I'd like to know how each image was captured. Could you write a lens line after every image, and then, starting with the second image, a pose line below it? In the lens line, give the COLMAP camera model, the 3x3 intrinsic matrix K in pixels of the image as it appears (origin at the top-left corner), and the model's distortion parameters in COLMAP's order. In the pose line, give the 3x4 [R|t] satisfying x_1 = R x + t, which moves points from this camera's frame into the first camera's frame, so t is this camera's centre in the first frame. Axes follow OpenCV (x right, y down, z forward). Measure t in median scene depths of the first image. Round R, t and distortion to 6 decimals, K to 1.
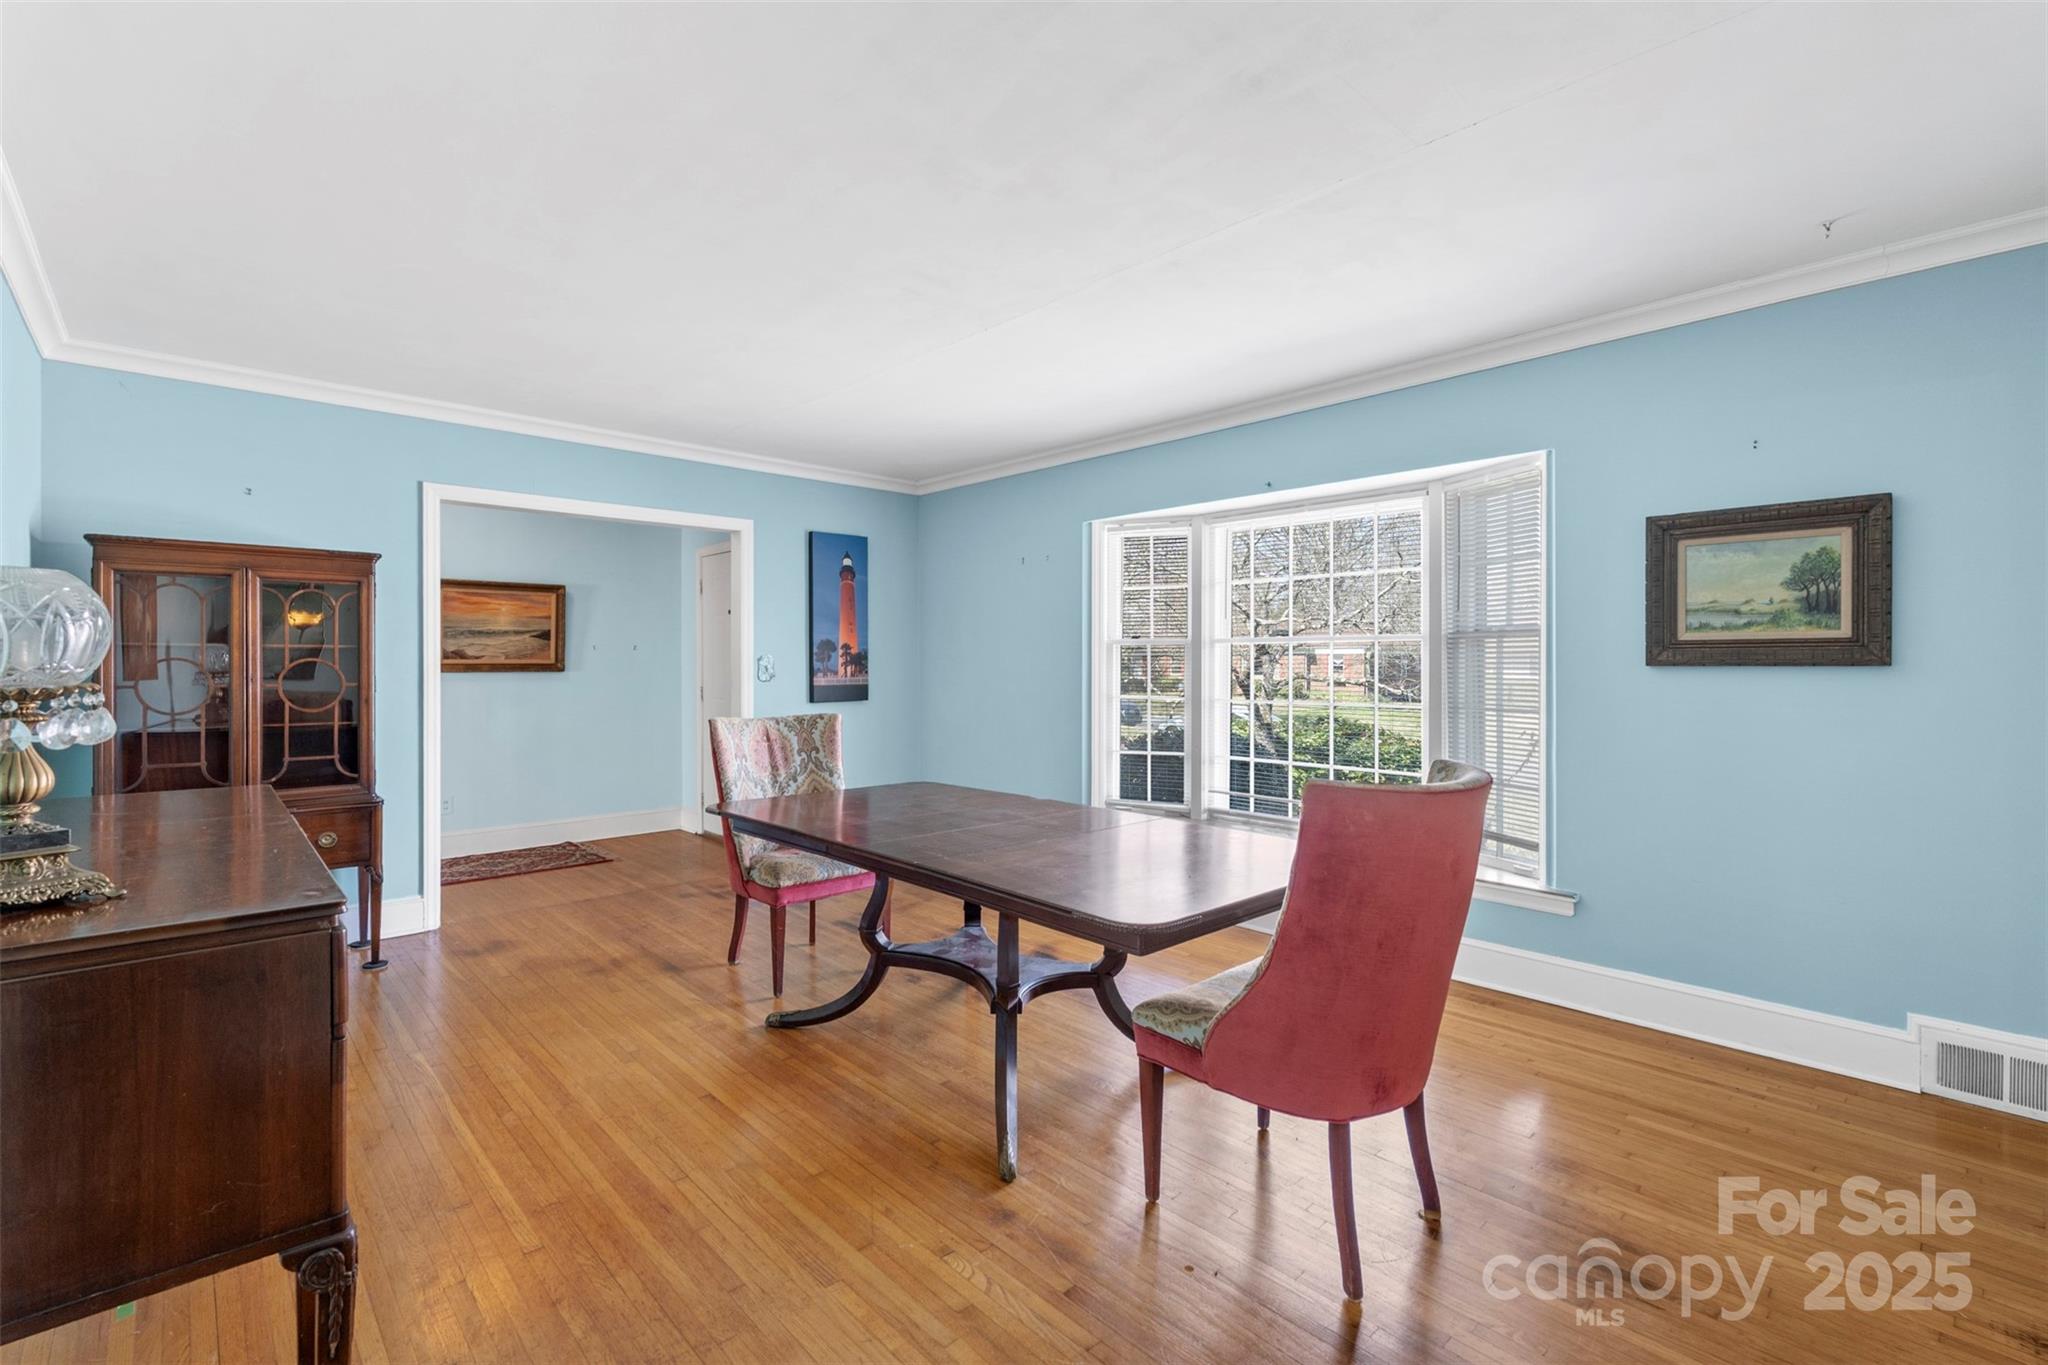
lens RADIAL K [[907.9, 0, 1030.2], [0, 907.9, 667.7], [0, 0, 1]] dist [-0.001665, 0.000408]
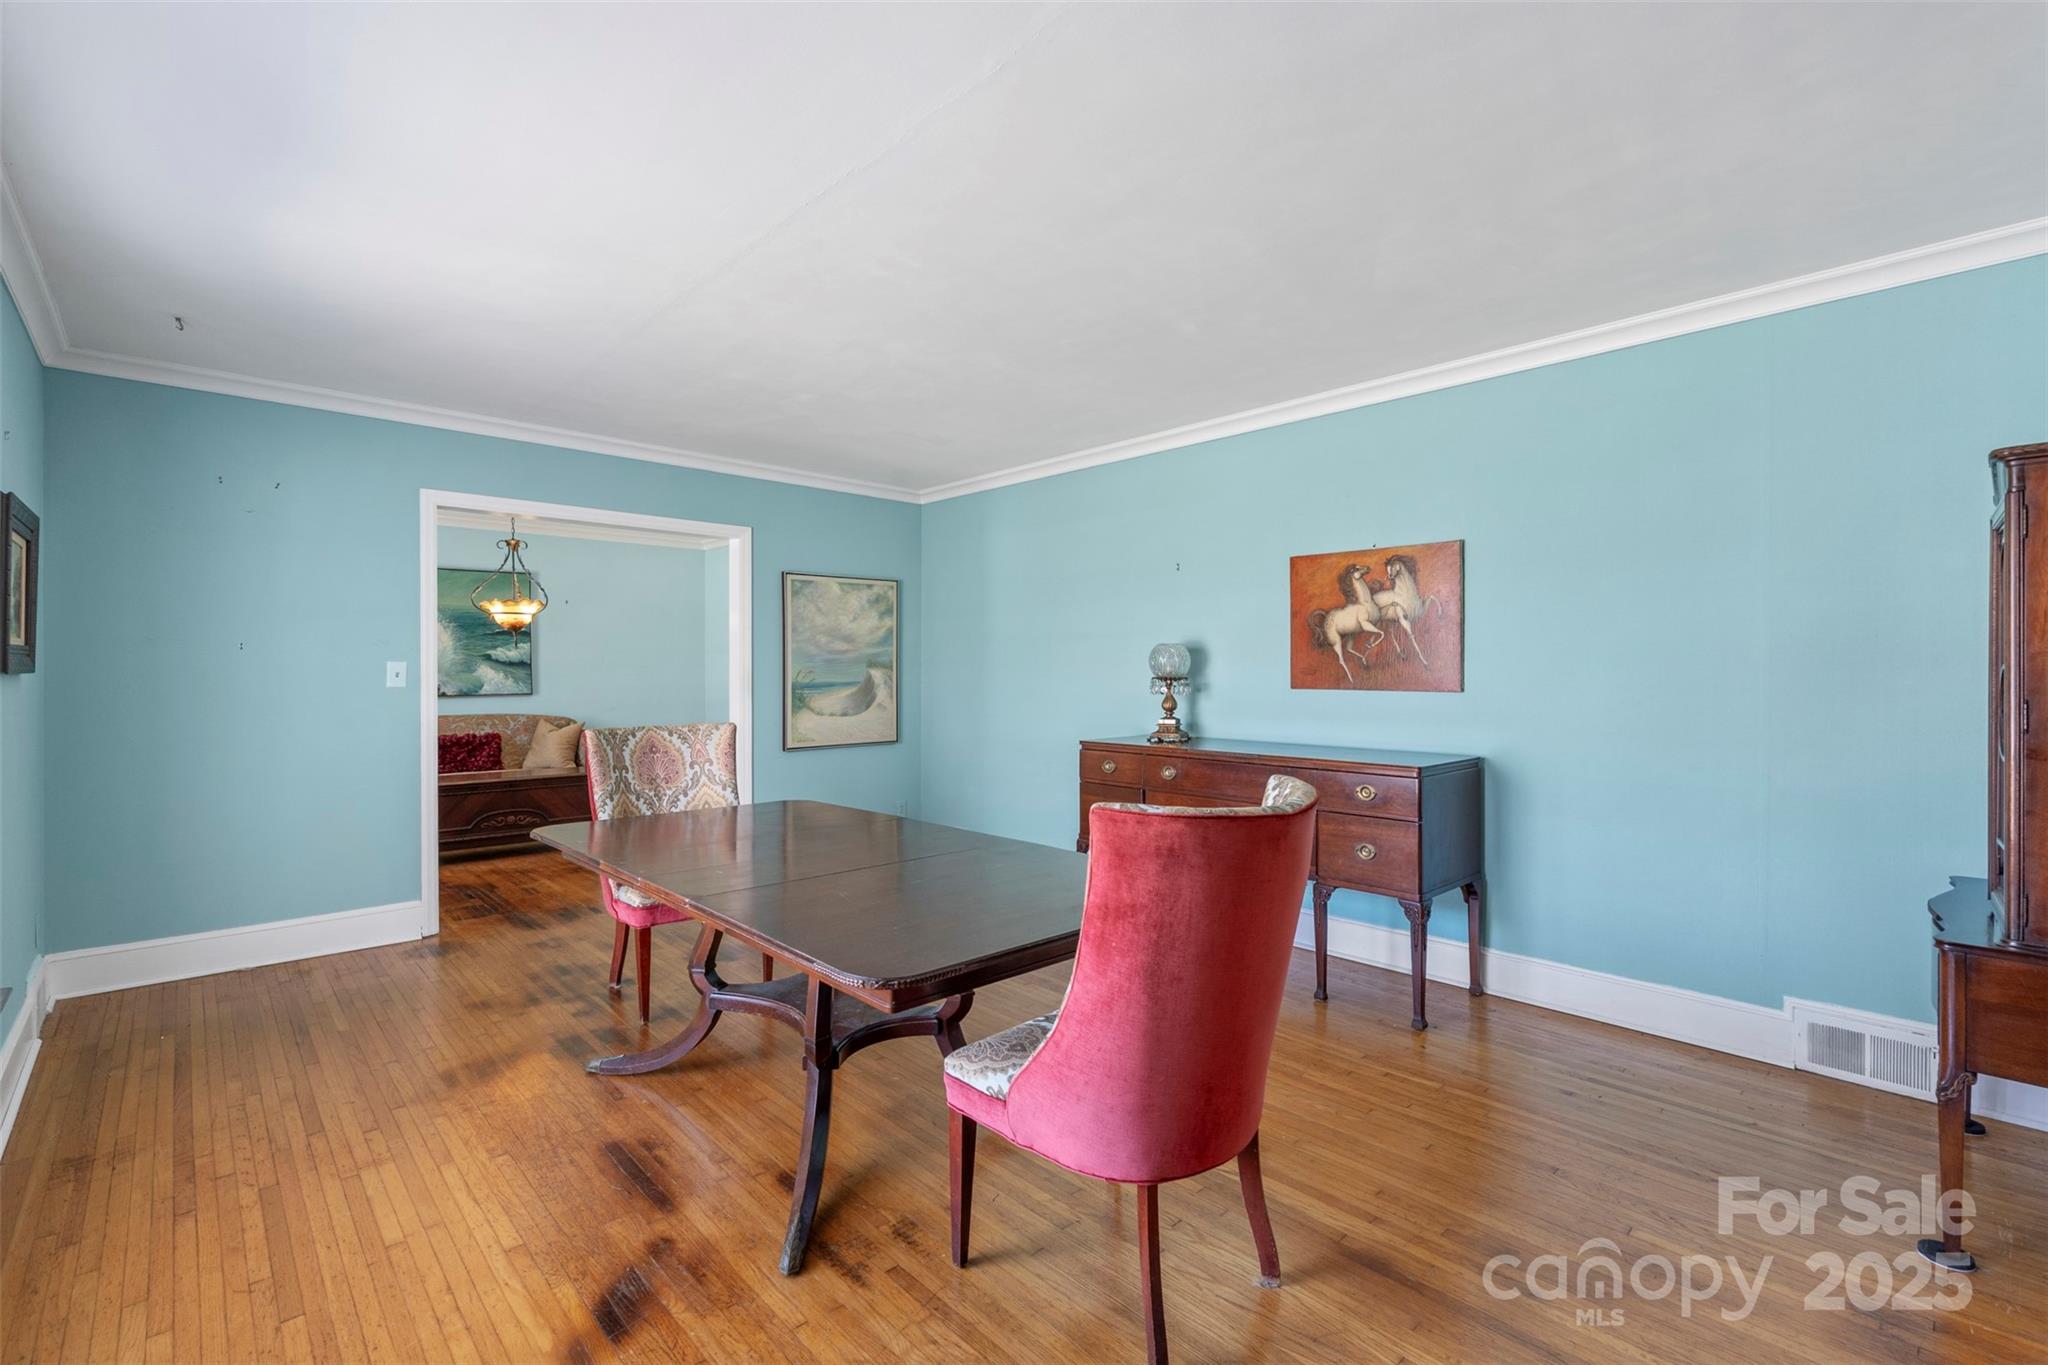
lens RADIAL K [[907.9, 0, 1027.8], [0, 907.9, 667.9], [0, 0, 1]] dist [-0.001665, 0.000408]
pose [[-0.999958, 0.001444, 0.009035, -0.150095], [0.001493, 0.999984, 0.005454, -0.007130], [-0.009027, 0.005467, -0.999944, 1.116113]]
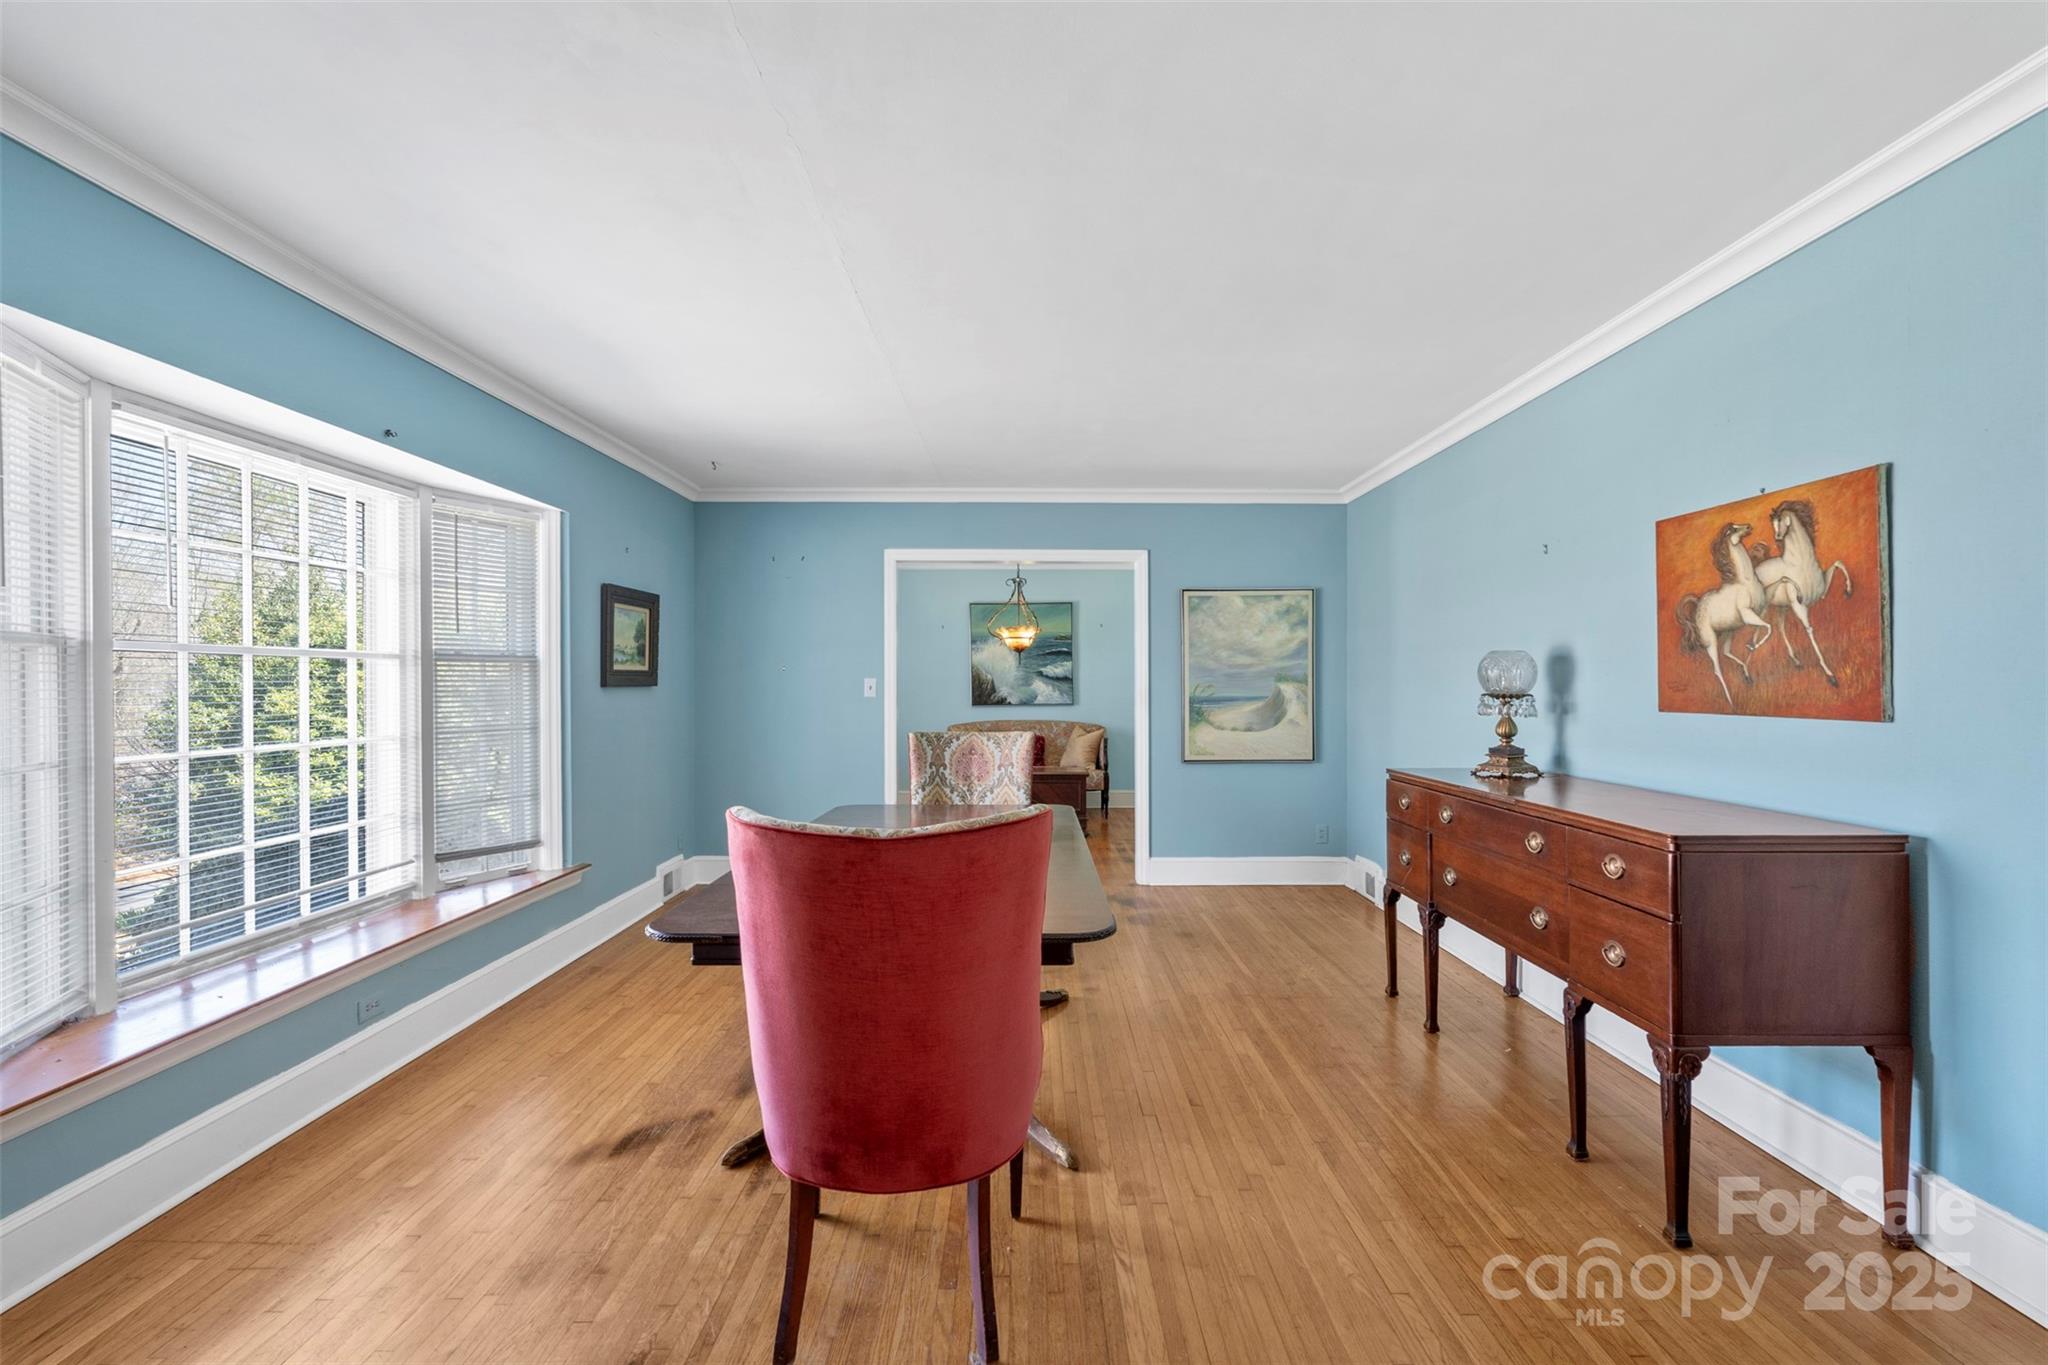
lens RADIAL K [[907.9, 0, 1023.8], [0, 907.9, 680.6], [0, 0, 1]] dist [-0.001665, 0.000408]
pose [[-0.723814, 0.004260, 0.689982, -0.483613], [0.006922, 0.999975, 0.001087, -0.006210], [-0.689961, 0.005563, -0.723825, 0.978266]]
